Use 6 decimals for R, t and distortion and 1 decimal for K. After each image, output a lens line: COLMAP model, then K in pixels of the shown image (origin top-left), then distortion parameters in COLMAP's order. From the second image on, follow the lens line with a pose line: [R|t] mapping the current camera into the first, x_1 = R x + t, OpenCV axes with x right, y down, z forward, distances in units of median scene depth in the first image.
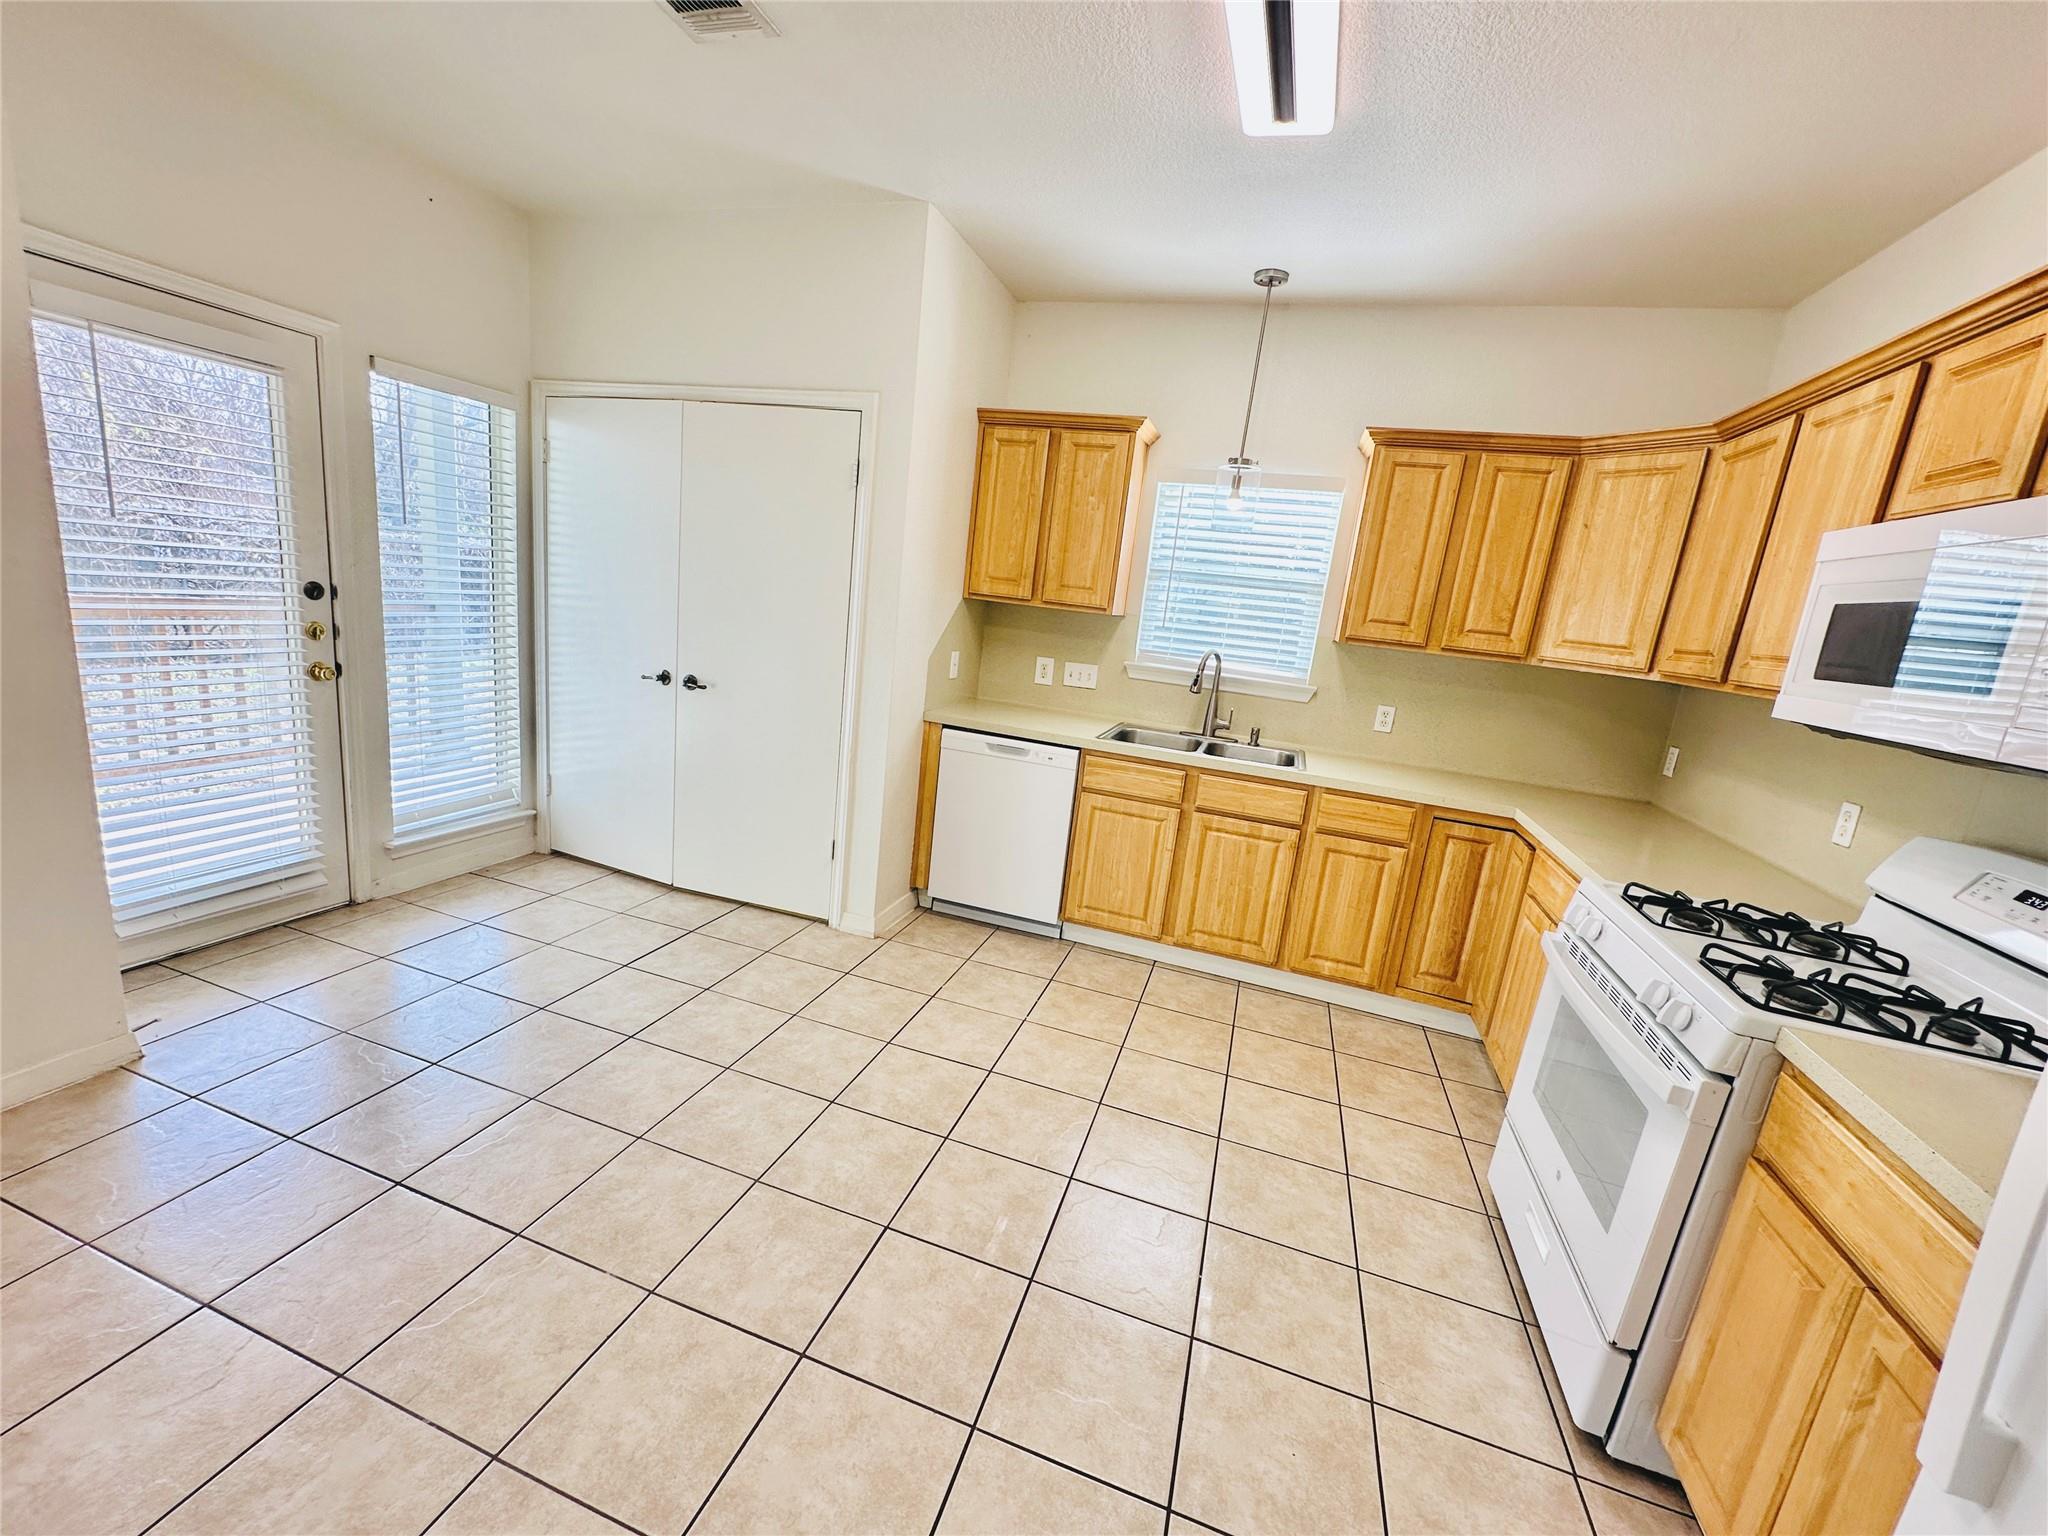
lens RADIAL K [[815.8, 0, 1022.1], [0, 815.8, 767.6], [0, 0, 1]] dist [-0.002928, 0.000723]
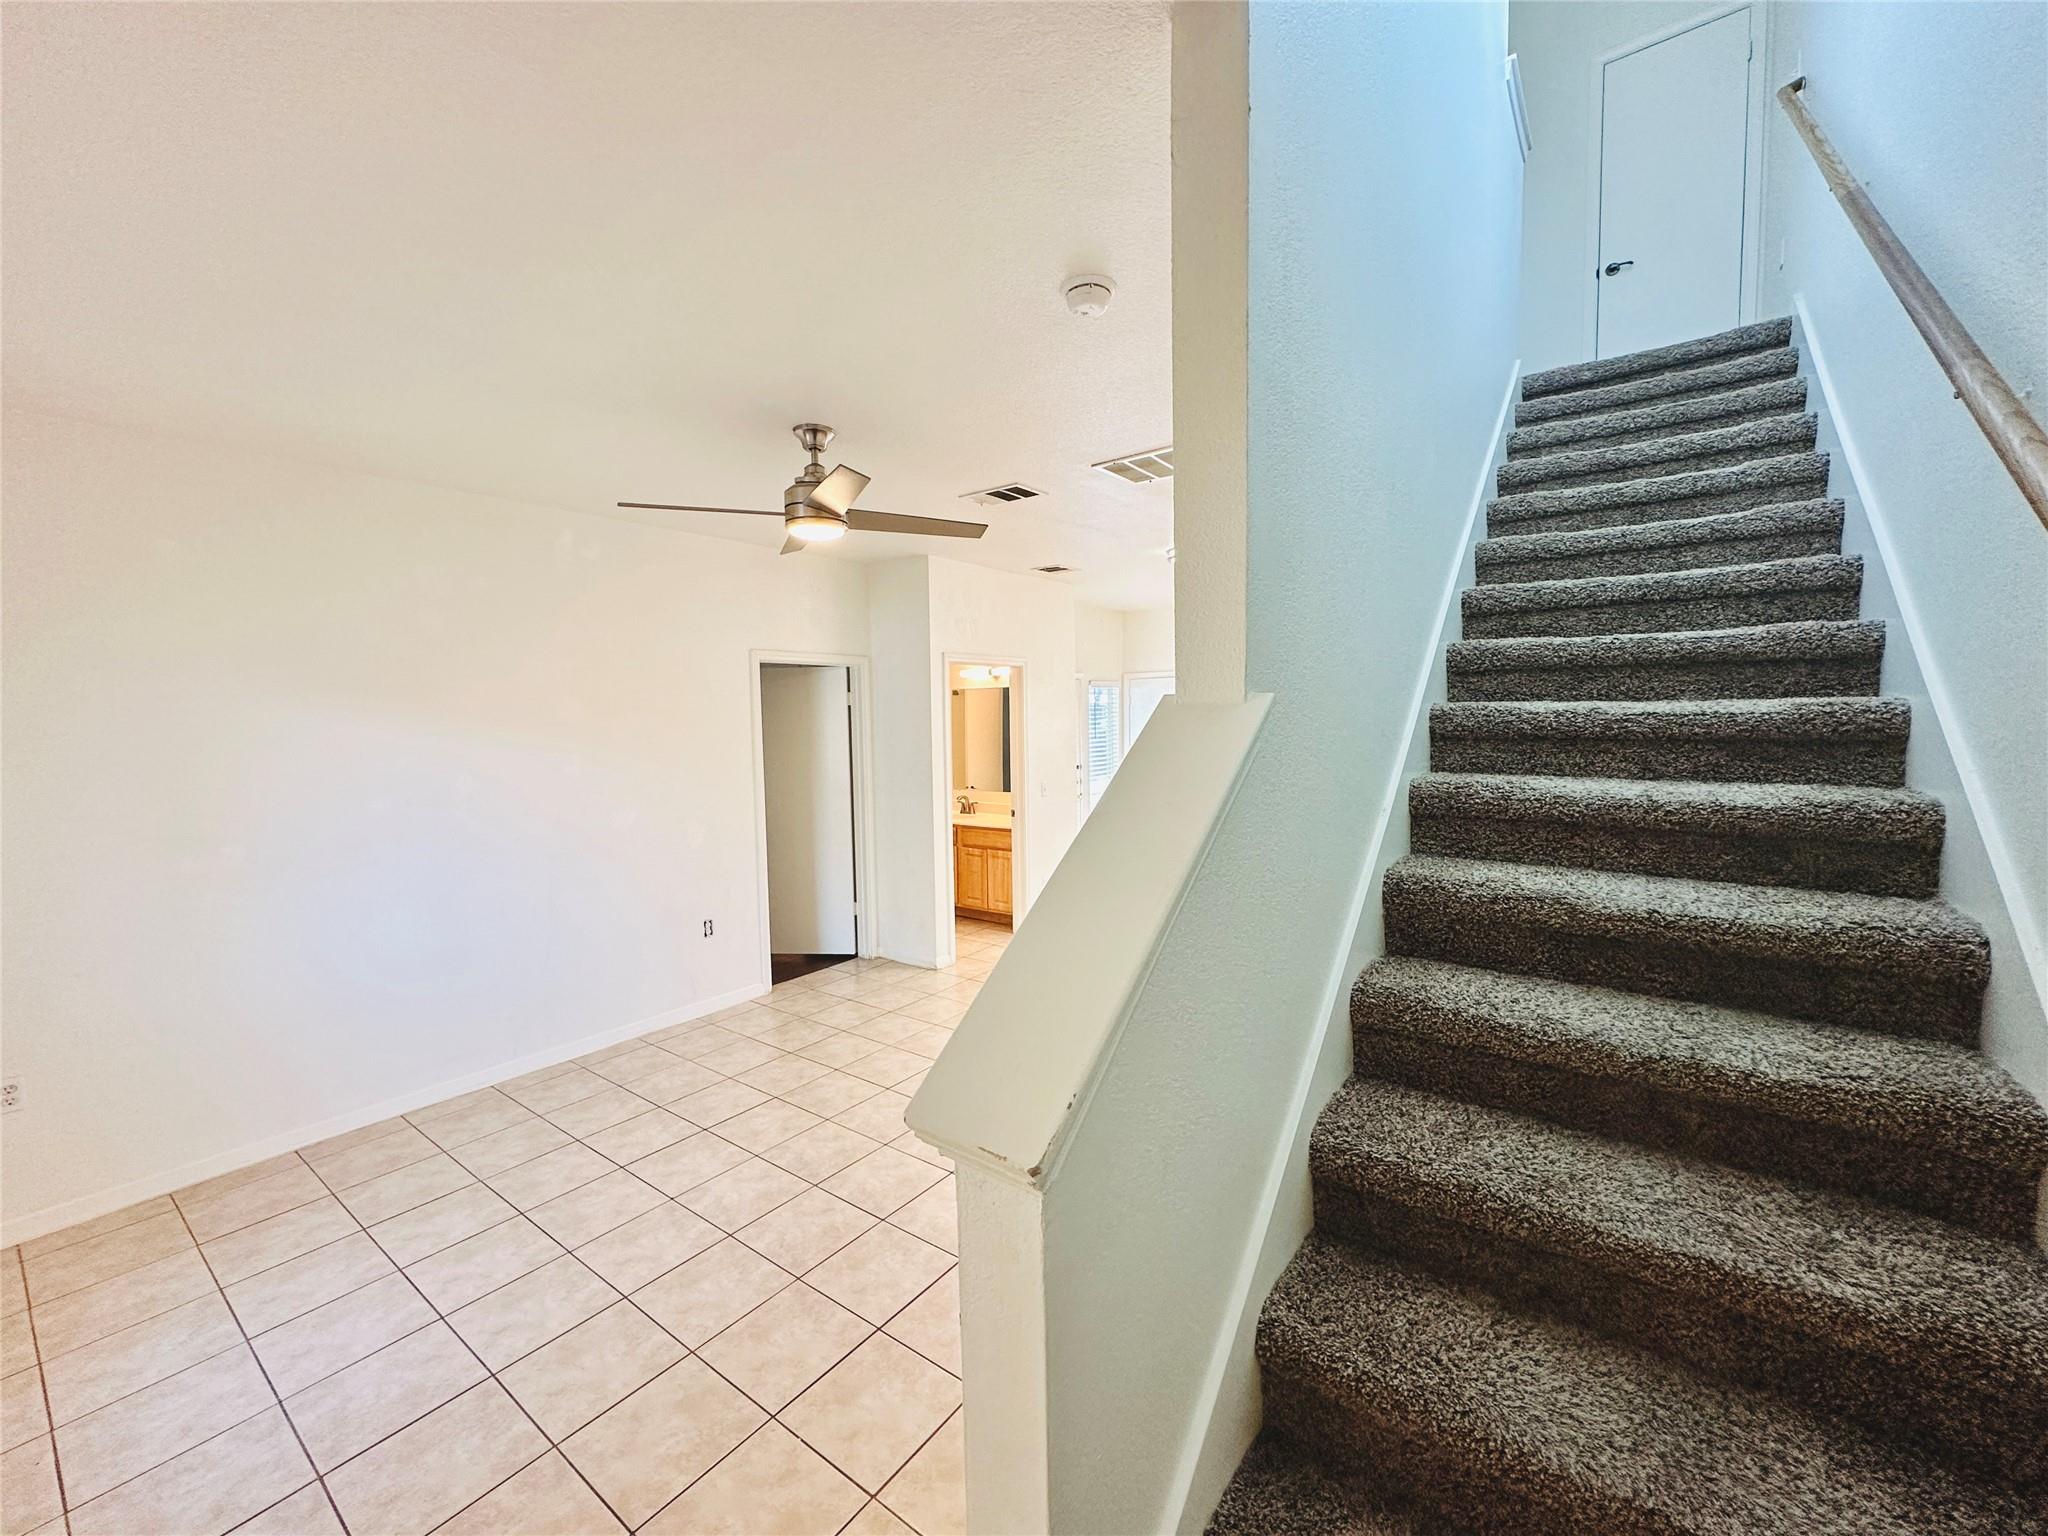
lens RADIAL K [[817.8, 0, 1020.9], [0, 817.8, 766.0], [0, 0, 1]] dist [0.000705, 0.000114]
pose [[0.939074, -0.104844, -0.327333, -0.133977], [0.048970, 0.983438, -0.174504, 0.222232], [0.340207, 0.147843, 0.928656, -1.441877]]
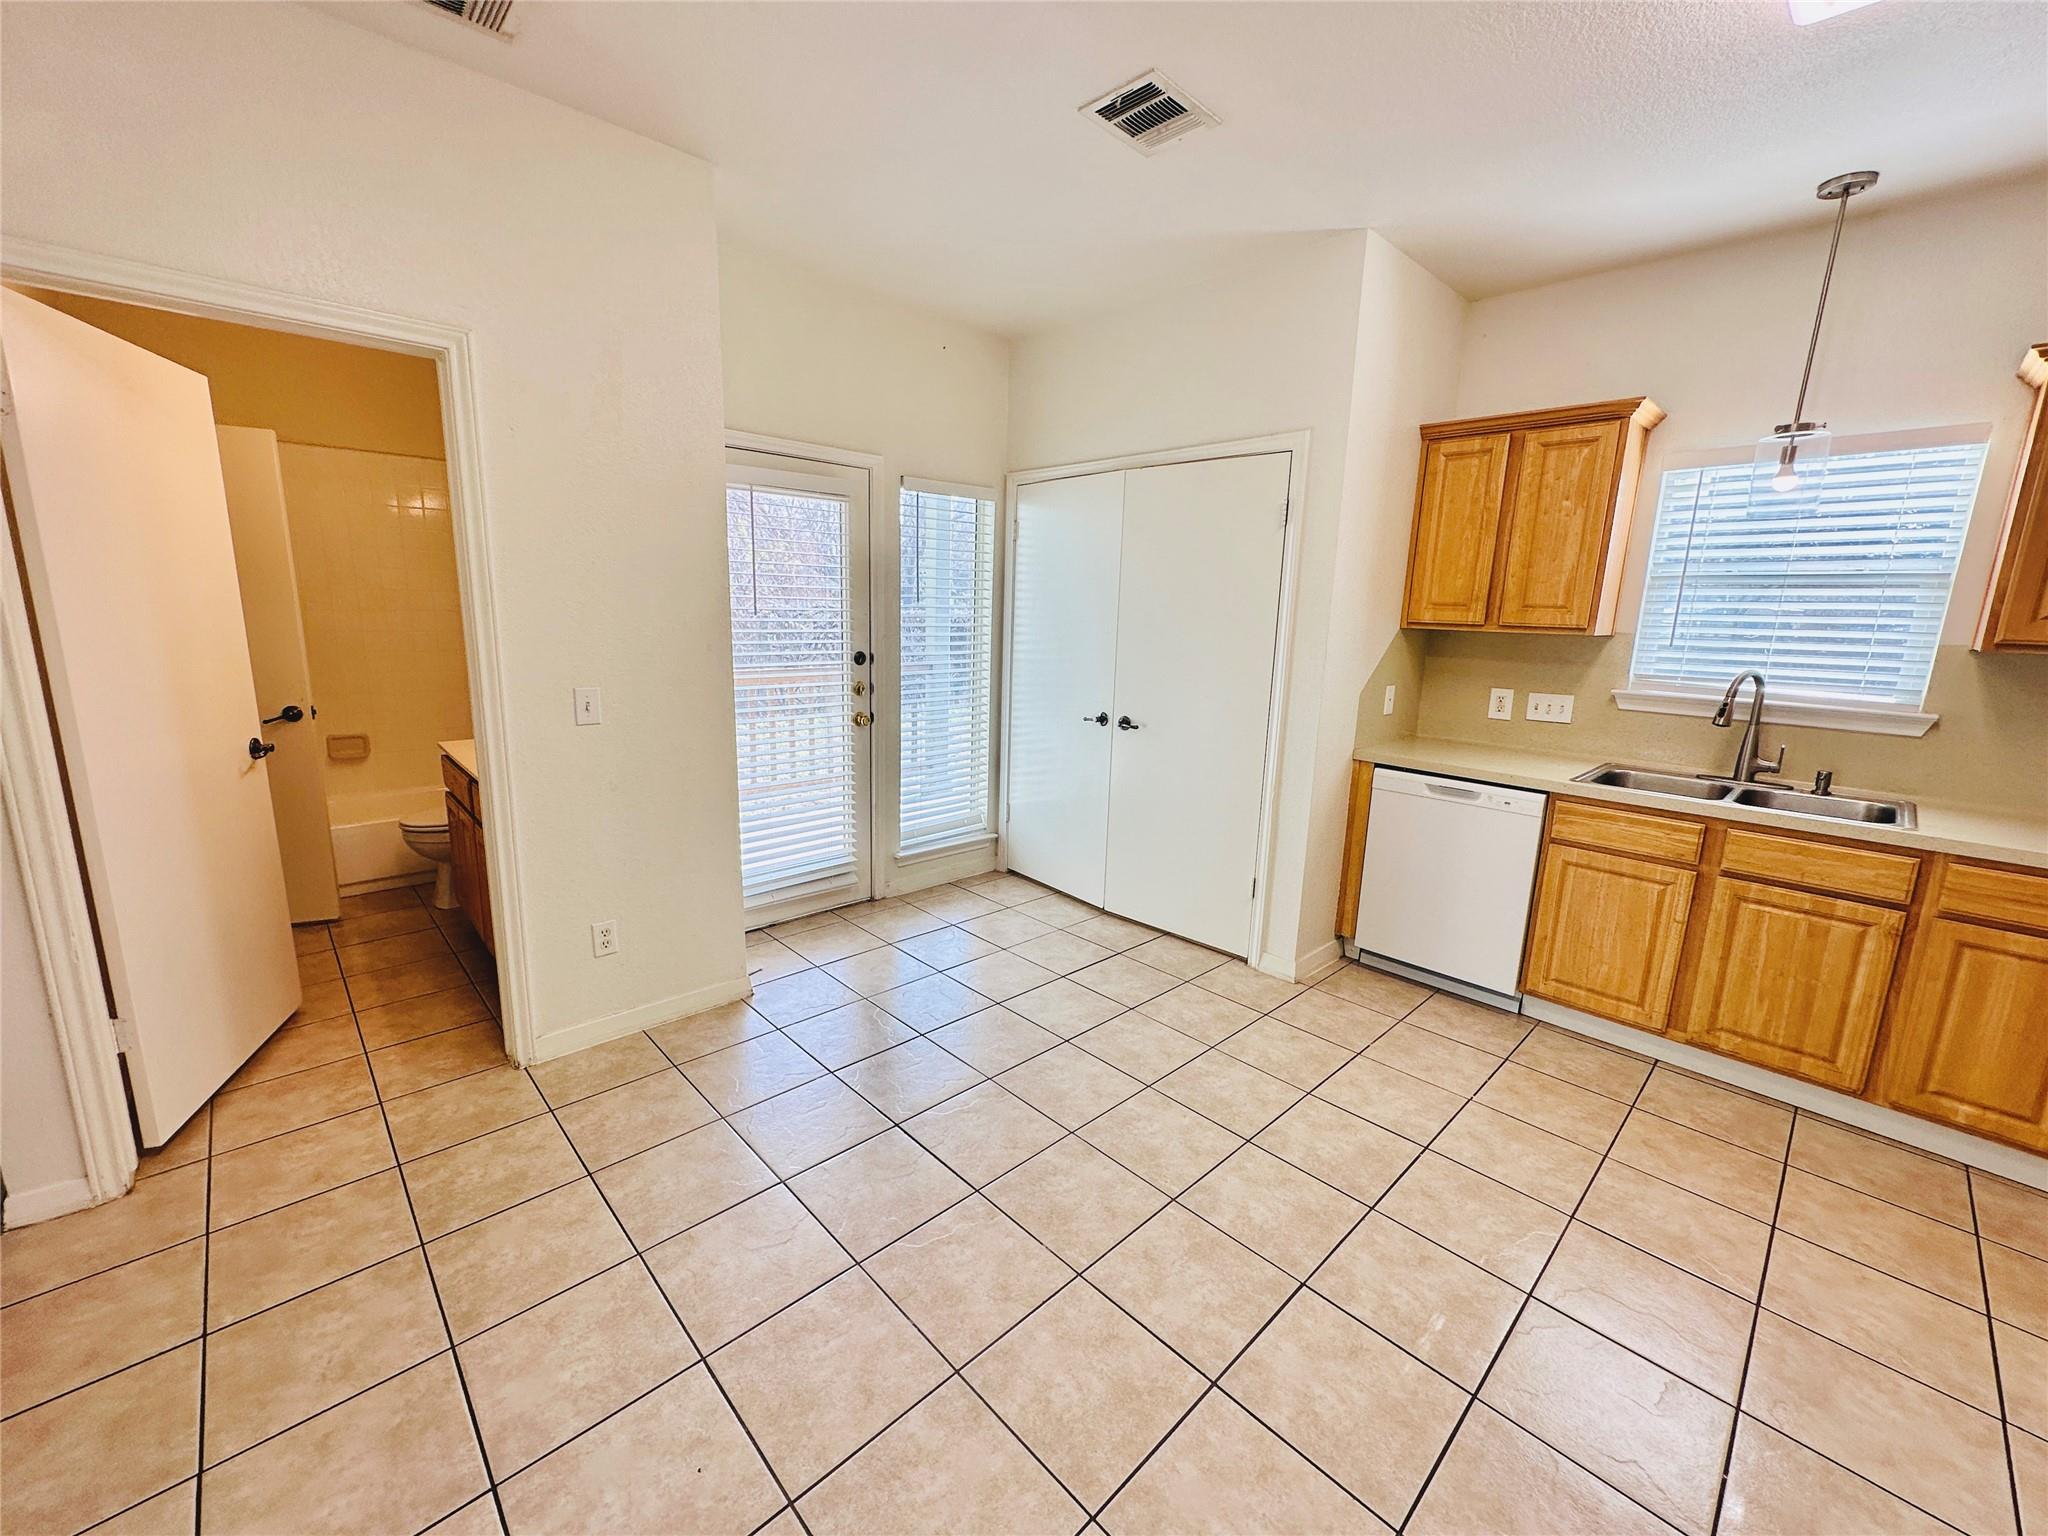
lens RADIAL K [[815.8, 0, 1022.1], [0, 815.8, 767.6], [0, 0, 1]] dist [-0.002928, 0.000723]
pose [[0.875235, 0.009694, -0.483601, 0.001279], [-0.033565, 0.998606, -0.040730, 0.004158], [0.482532, 0.051880, 0.874341, -0.017615]]
